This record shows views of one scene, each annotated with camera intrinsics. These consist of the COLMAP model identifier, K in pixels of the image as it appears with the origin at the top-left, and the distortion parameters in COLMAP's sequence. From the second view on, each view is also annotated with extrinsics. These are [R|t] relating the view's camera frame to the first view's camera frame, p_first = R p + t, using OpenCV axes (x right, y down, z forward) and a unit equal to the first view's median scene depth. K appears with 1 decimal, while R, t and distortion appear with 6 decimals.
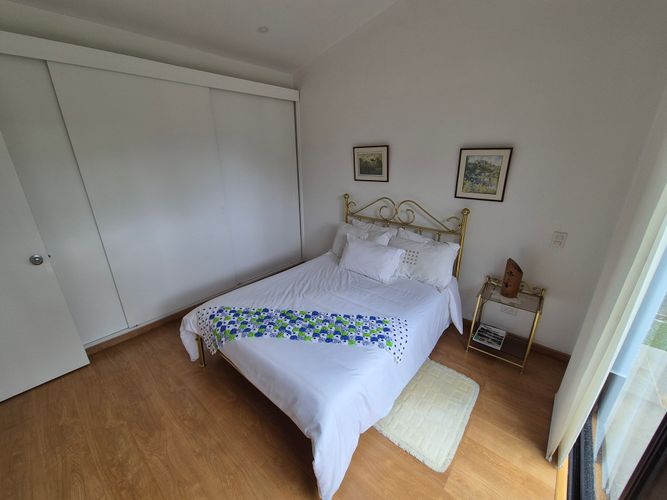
lens RADIAL K [[273.3, 0, 336.0], [0, 273.3, 250.6], [0, 0, 1]] dist [0.001157, 0.000398]
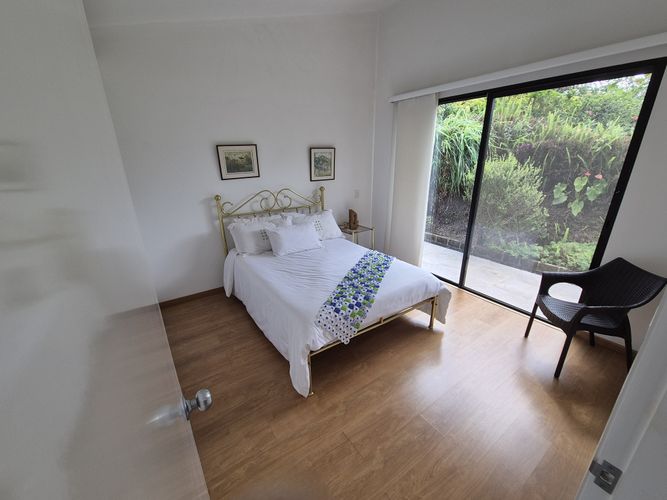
lens RADIAL K [[273.3, 0, 336.0], [0, 273.3, 250.6], [0, 0, 1]] dist [0.001157, 0.000398]
pose [[0.259645, -0.322674, 0.910201, -1.023720], [0.339486, 0.912865, 0.226776, -0.146706], [-0.904065, 0.250120, 0.346564, 0.479223]]
